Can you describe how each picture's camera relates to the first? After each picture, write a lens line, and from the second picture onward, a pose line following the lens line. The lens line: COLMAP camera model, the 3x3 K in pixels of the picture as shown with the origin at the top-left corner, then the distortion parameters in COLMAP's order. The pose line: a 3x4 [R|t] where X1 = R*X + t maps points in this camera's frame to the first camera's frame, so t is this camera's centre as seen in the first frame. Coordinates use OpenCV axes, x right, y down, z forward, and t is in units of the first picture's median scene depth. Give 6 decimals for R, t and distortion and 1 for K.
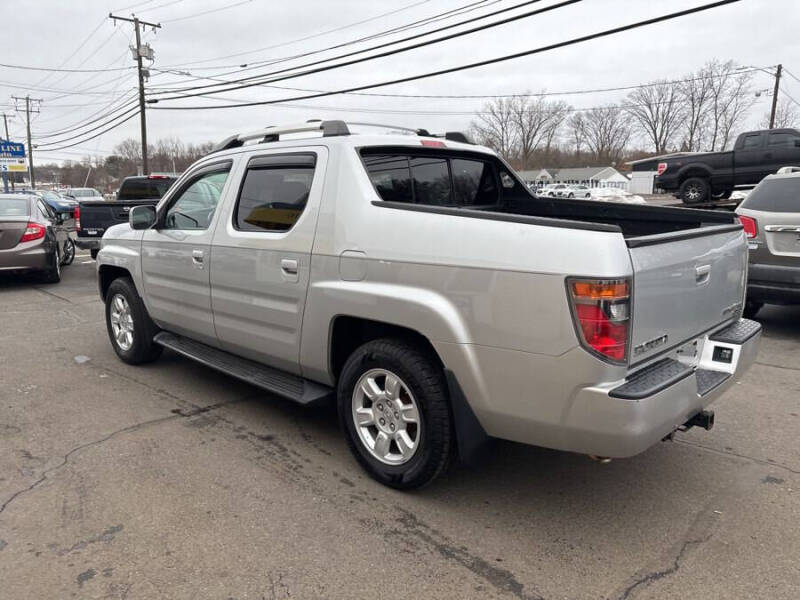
lens RADIAL K [[602.8, 0, 405.9], [0, 602.8, 301.1], [0, 0, 1]] dist [0.050512, -0.048111]
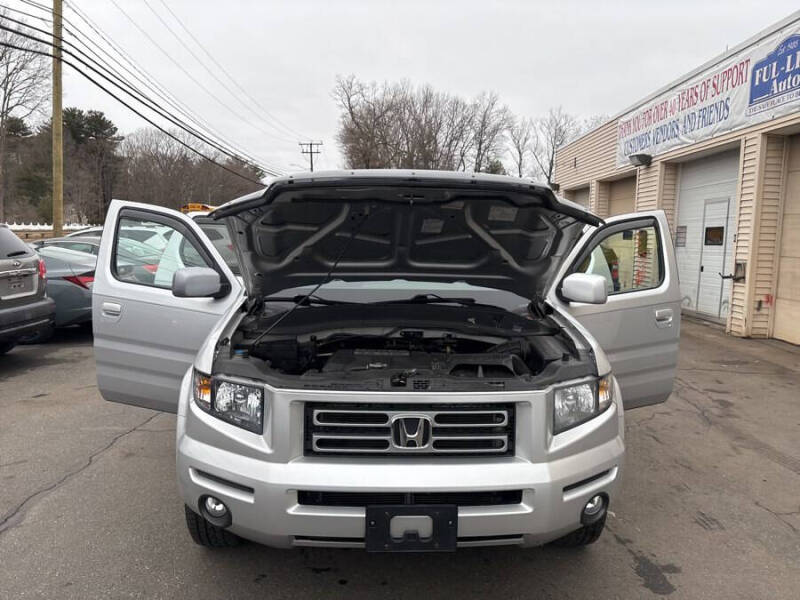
lens RADIAL K [[602.8, 0, 397.7], [0, 602.8, 303.5], [0, 0, 1]] dist [0.050512, -0.048111]
pose [[-0.725347, -0.091542, 0.682269, -0.939081], [0.113553, 0.961630, 0.249747, -0.388807], [-0.678953, 0.258627, -0.687121, 1.920572]]
